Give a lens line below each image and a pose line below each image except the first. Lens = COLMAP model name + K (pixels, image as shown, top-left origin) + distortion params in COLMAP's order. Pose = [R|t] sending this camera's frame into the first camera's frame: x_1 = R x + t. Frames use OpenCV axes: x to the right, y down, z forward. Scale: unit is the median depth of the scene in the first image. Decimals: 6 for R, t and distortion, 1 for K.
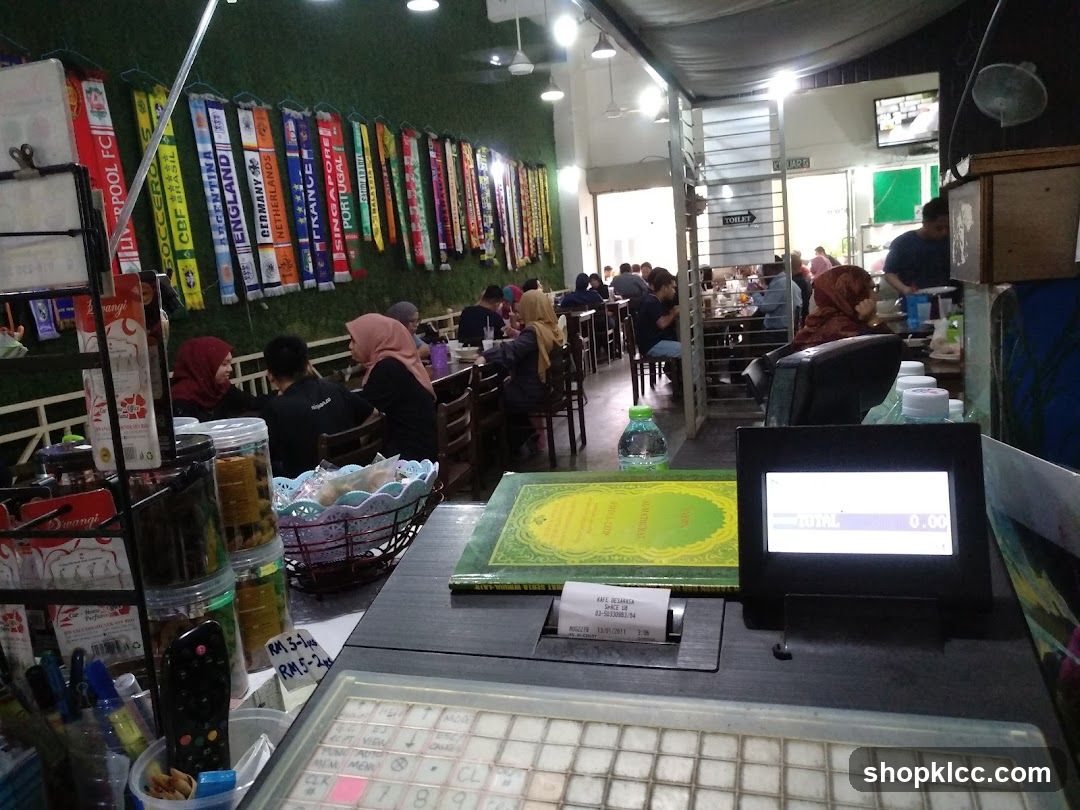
lens RADIAL K [[858.4, 0, 540.0], [0, 858.4, 405.0], [0, 0, 1]] dist [-0.017381, 0.049012]
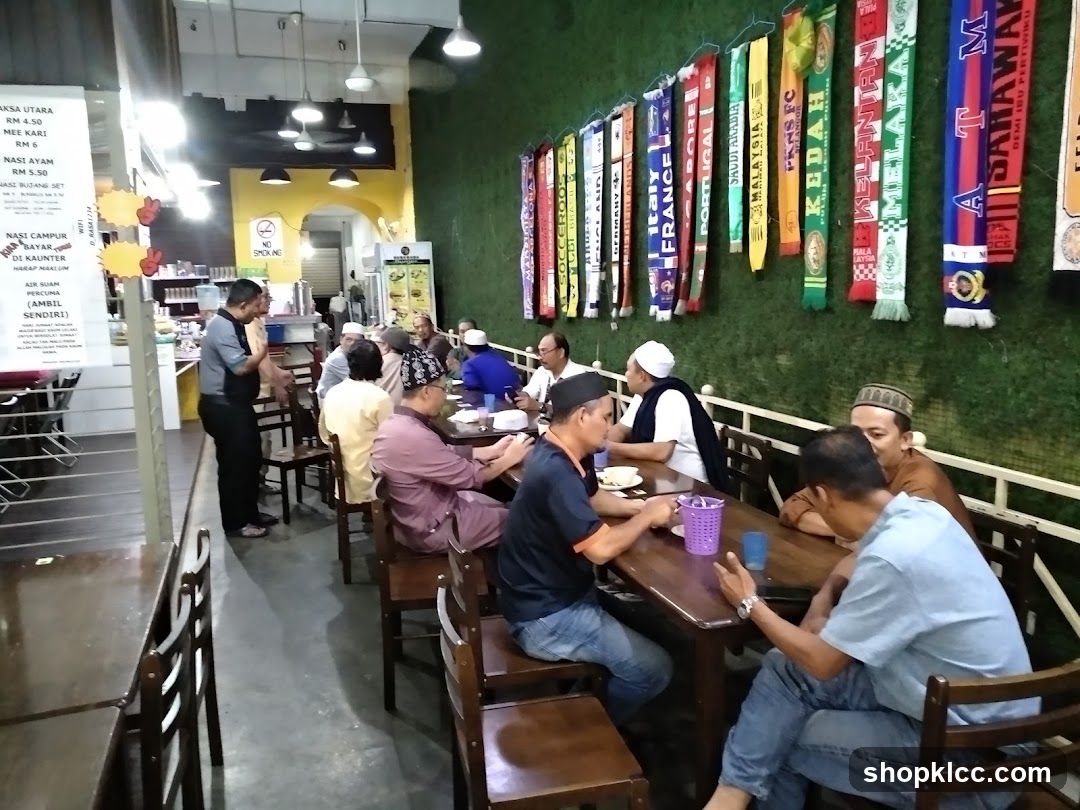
lens RADIAL K [[851.4, 0, 540.0], [0, 851.4, 405.0], [0, 0, 1]] dist [0.010750, -0.004149]
pose [[-0.780669, 0.195130, -0.593700, 0.325783], [-0.013017, 0.944721, 0.327616, -0.338097], [0.624809, 0.263488, -0.734975, 1.644207]]
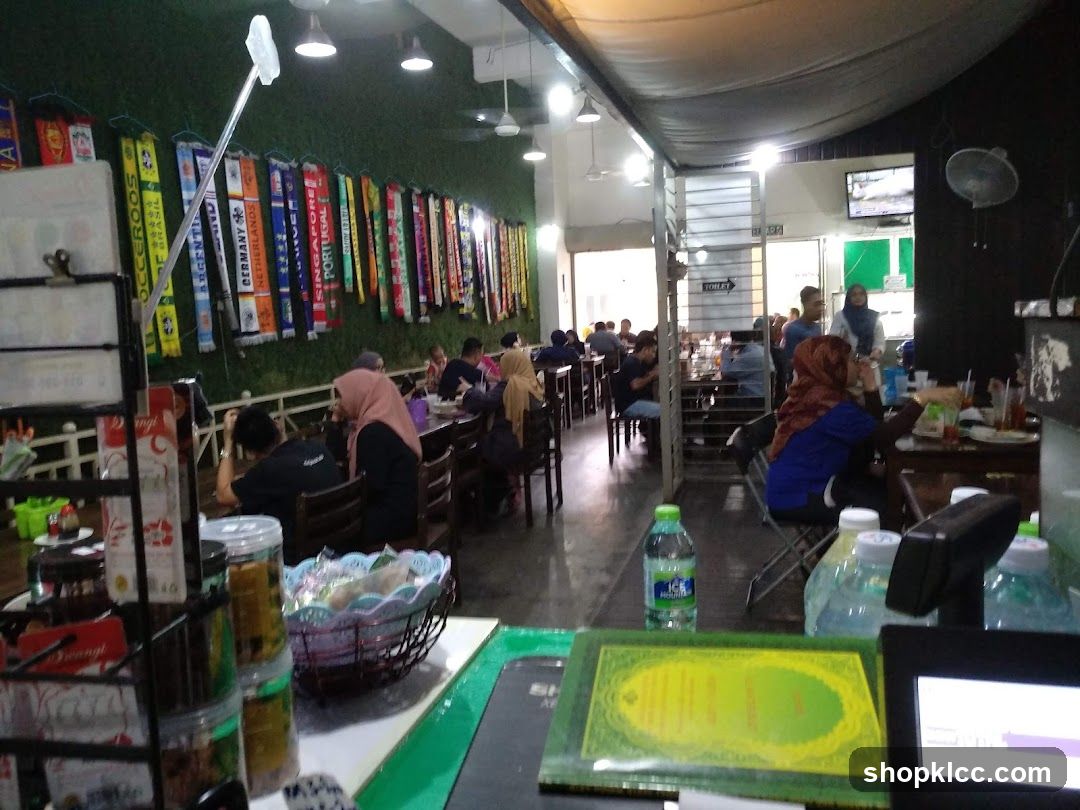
lens RADIAL K [[851.4, 0, 540.0], [0, 851.4, 405.0], [0, 0, 1]] dist [0.010750, -0.004149]
pose [[0.998818, 0.031972, 0.036605, -0.012153], [-0.029798, 0.997844, -0.058468, -0.010177], [-0.038396, 0.057309, 0.997618, 0.008957]]
